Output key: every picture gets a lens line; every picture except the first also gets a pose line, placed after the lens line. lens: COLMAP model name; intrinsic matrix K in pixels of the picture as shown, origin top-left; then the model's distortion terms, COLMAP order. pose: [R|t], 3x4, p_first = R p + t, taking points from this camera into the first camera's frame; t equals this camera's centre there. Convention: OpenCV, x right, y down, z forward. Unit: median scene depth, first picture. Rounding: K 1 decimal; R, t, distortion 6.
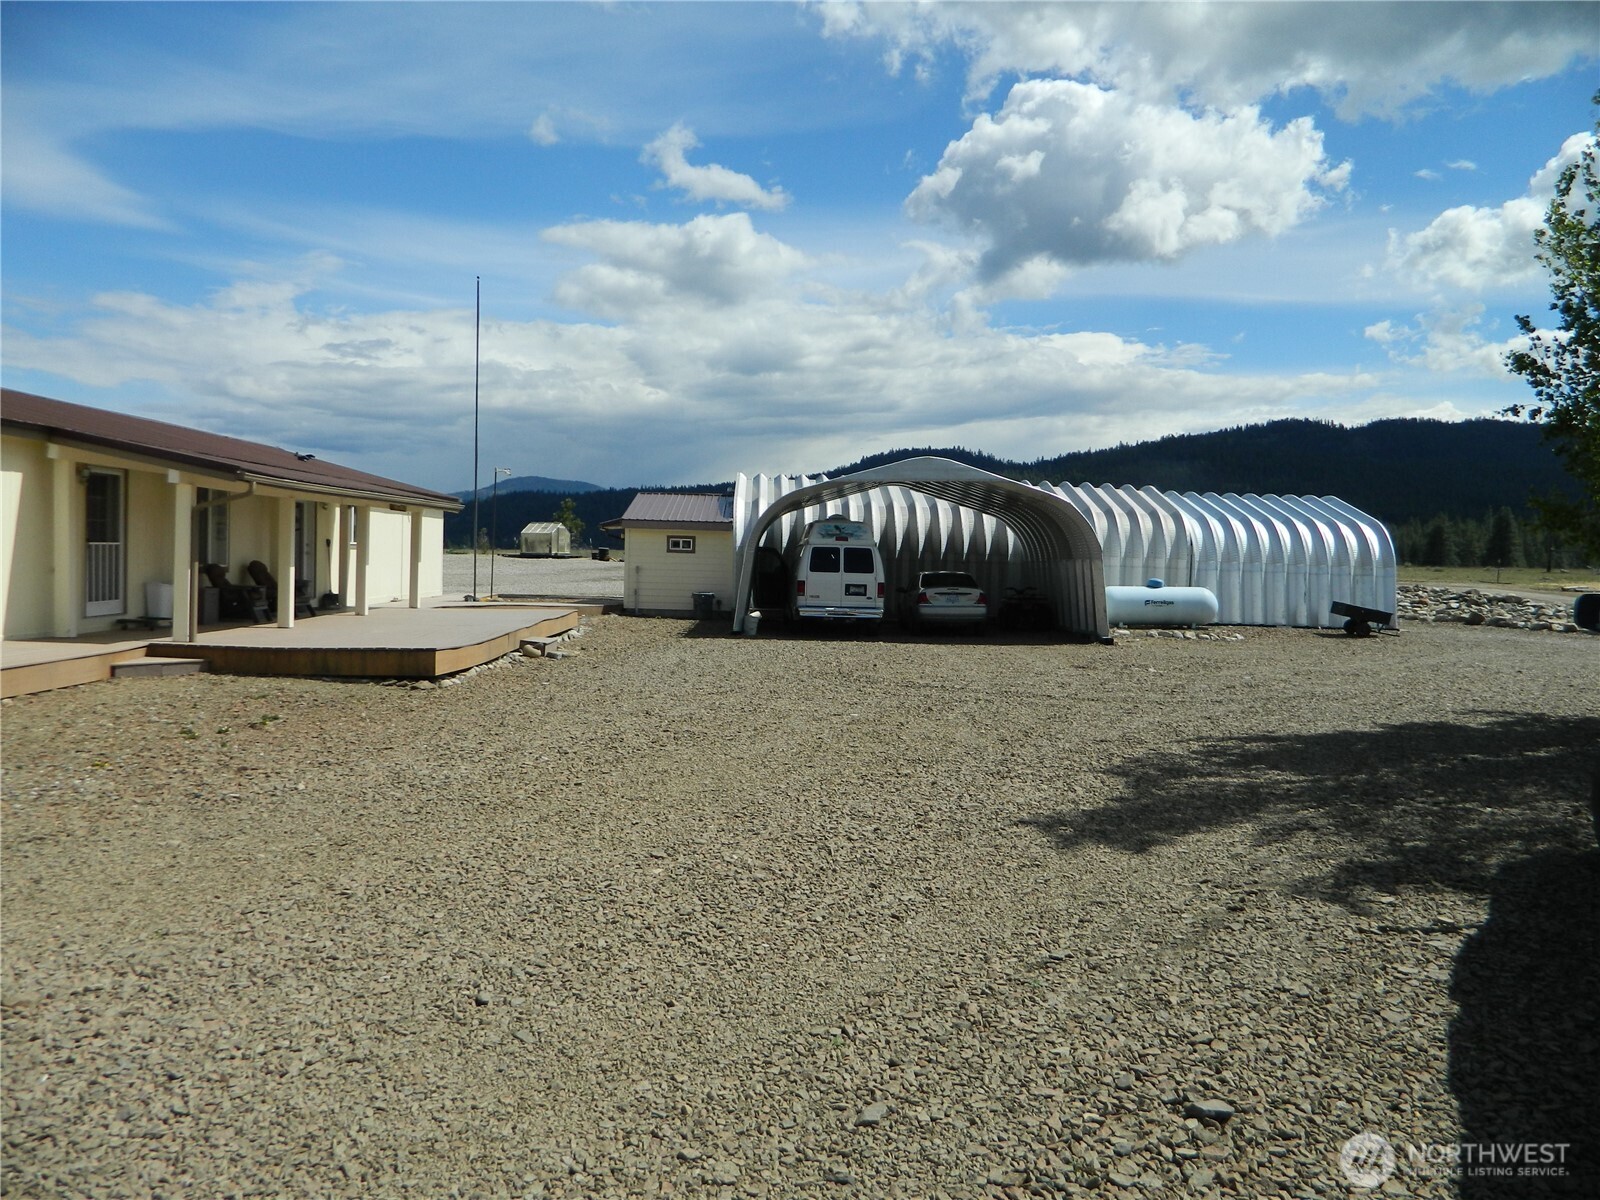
lens RADIAL K [[1158.7, 0, 793.0], [0, 1158.7, 598.9], [0, 0, 1]] dist [-0.002801, -0.003989]
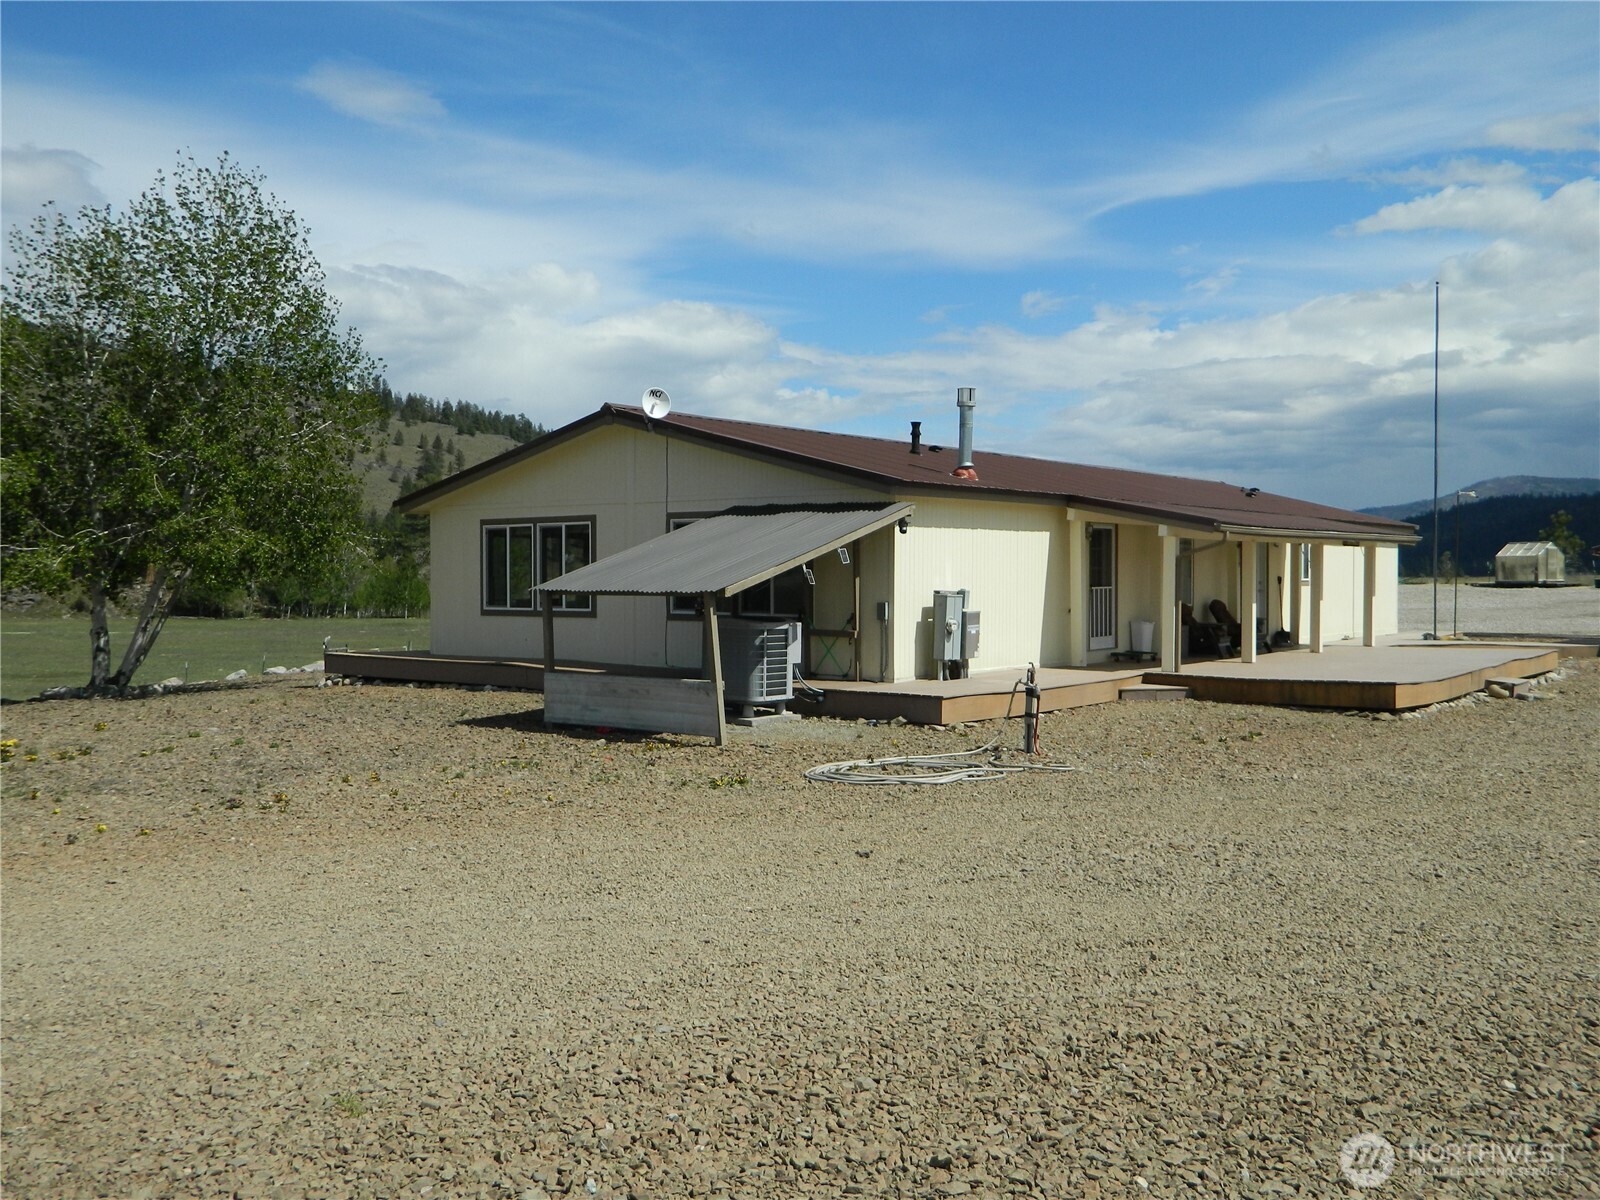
lens RADIAL K [[1416.5, 0, 795.0], [0, 1416.5, 598.5], [0, 0, 1]] dist [-0.008088, 0.006007]
pose [[0.768947, -0.013017, -0.639180, 0.083277], [-0.004921, 0.999643, -0.026277, 0.002325], [0.639293, 0.023351, 0.768608, -0.298844]]
